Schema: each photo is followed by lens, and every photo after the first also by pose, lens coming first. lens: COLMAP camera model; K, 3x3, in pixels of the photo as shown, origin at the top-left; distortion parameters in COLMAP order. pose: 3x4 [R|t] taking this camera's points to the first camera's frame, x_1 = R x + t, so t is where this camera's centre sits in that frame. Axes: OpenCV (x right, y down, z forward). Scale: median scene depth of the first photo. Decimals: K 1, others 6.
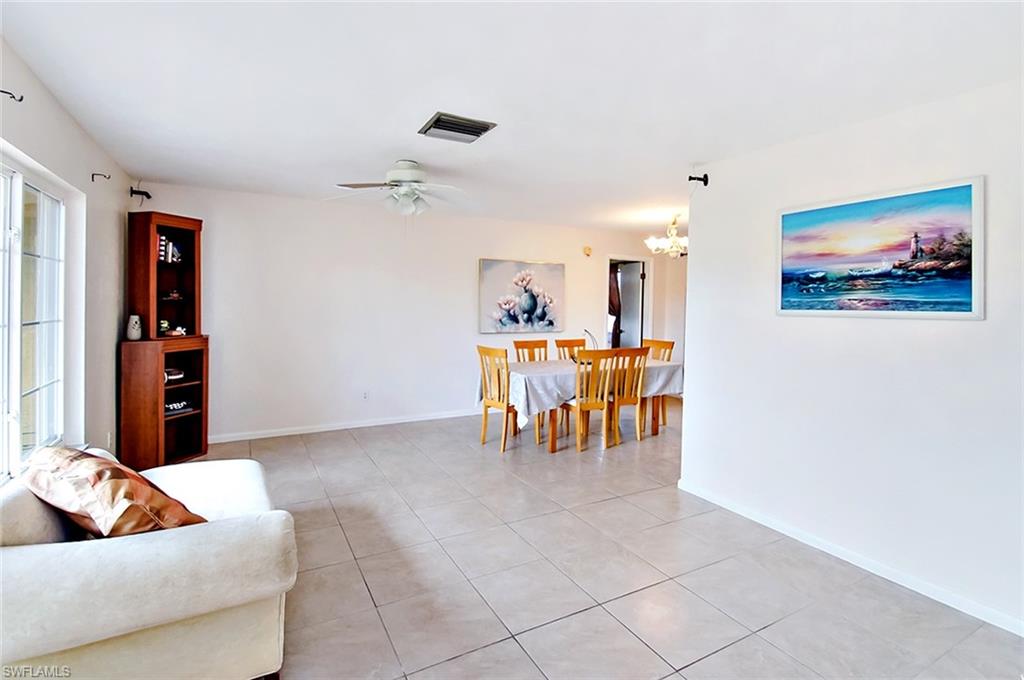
lens RADIAL K [[477.4, 0, 494.4], [0, 477.4, 312.2], [0, 0, 1]] dist [-0.010303, -0.000850]
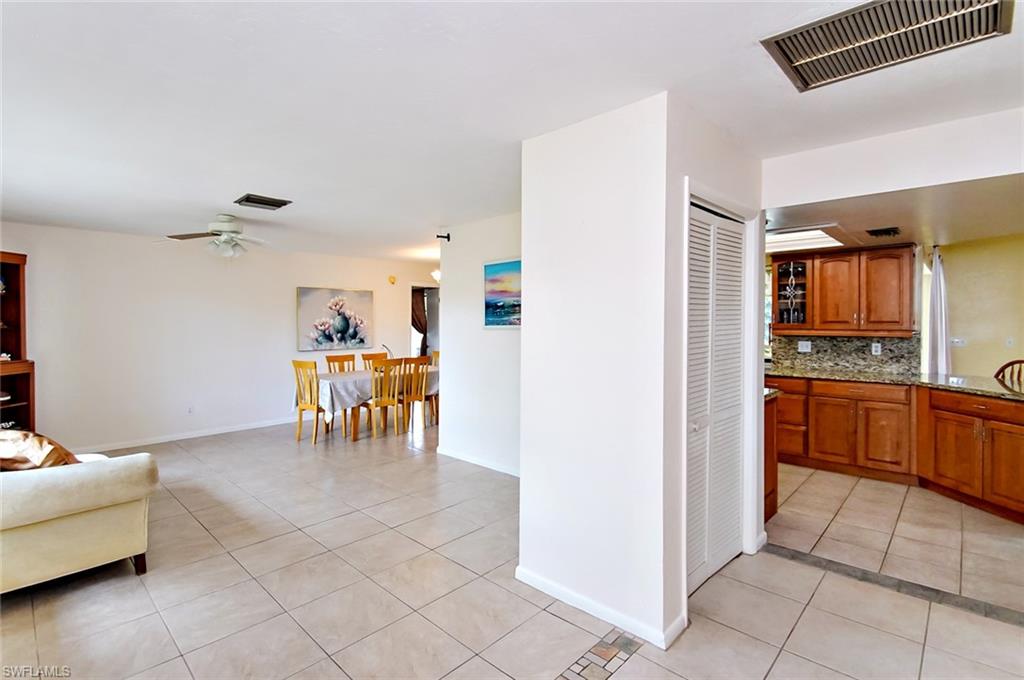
lens RADIAL K [[501.9, 0, 464.7], [0, 501.9, 321.4], [0, 0, 1]] dist [0.000197, -0.021456]
pose [[0.968475, -0.019648, 0.248337, 0.078609], [0.025129, 0.999505, -0.018921, 0.006489], [-0.247842, 0.024565, 0.968489, -0.368157]]
